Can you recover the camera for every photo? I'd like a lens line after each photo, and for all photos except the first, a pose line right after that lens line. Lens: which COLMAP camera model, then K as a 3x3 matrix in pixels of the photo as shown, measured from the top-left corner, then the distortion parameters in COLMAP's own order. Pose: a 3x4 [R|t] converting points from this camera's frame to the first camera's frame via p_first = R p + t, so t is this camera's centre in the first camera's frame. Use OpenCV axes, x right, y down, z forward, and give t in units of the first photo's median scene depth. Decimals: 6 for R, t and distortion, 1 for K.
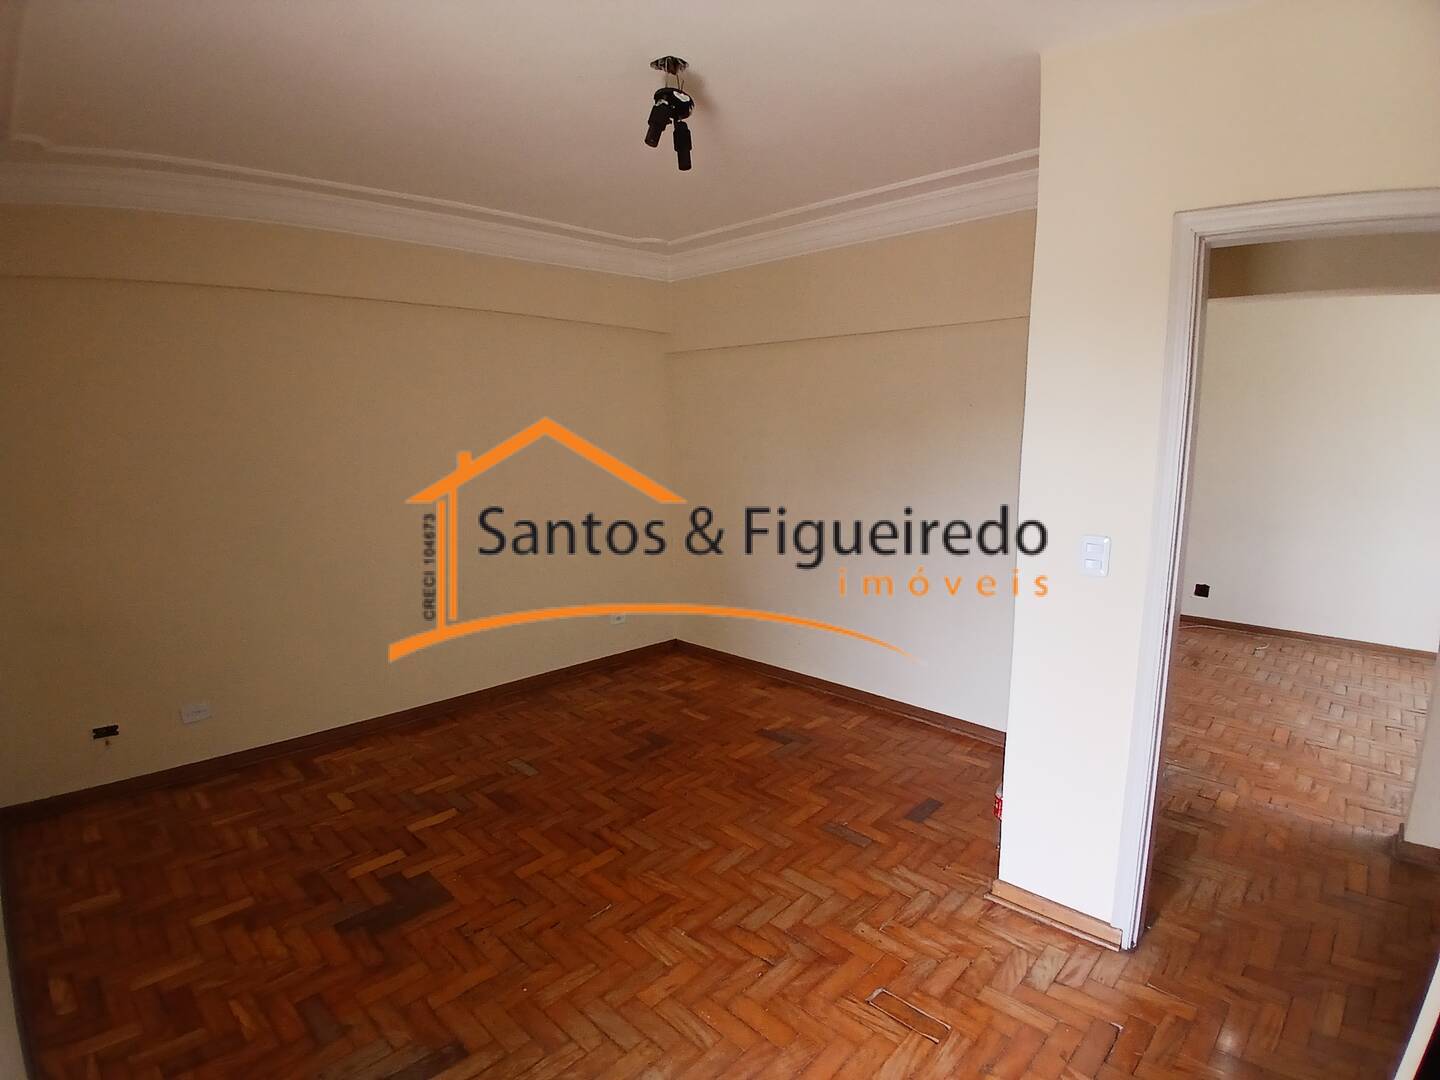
lens RADIAL K [[729.3, 0, 716.1], [0, 729.3, 539.9], [0, 0, 1]] dist [-0.001224, -0.045349]
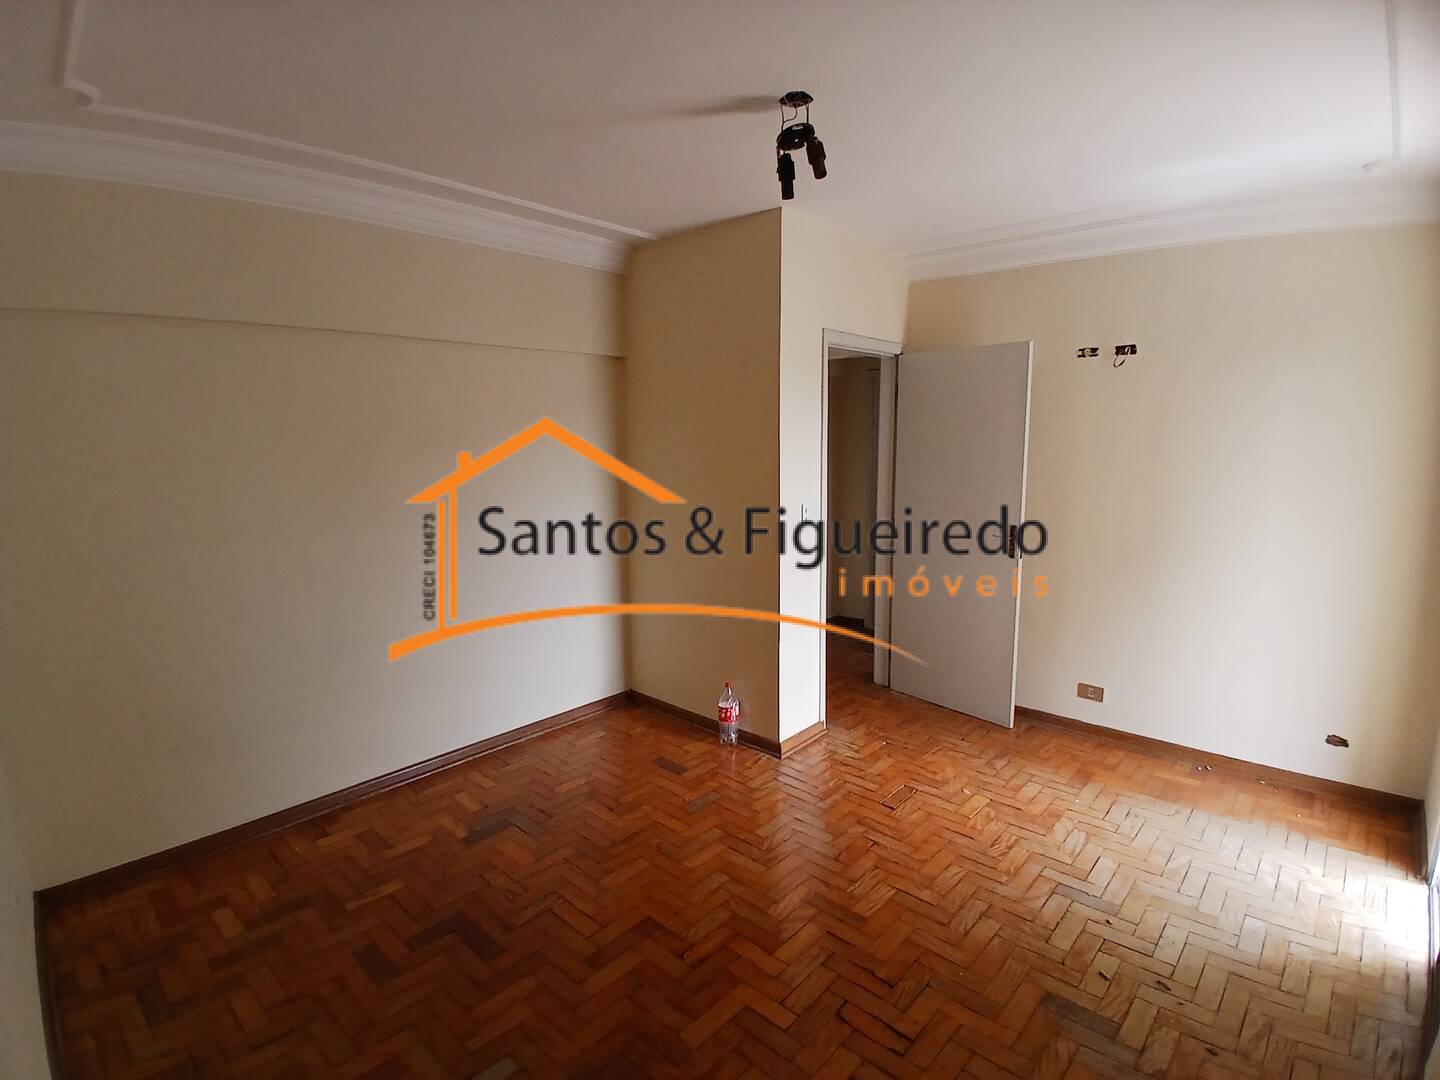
lens RADIAL K [[729.3, 0, 716.1], [0, 729.3, 539.9], [0, 0, 1]] dist [-0.001224, -0.045349]
pose [[-0.036979, -0.133221, 0.990396, -0.854904], [0.171535, 0.975518, 0.137625, -0.139529], [-0.984484, 0.174976, -0.013221, 0.889786]]
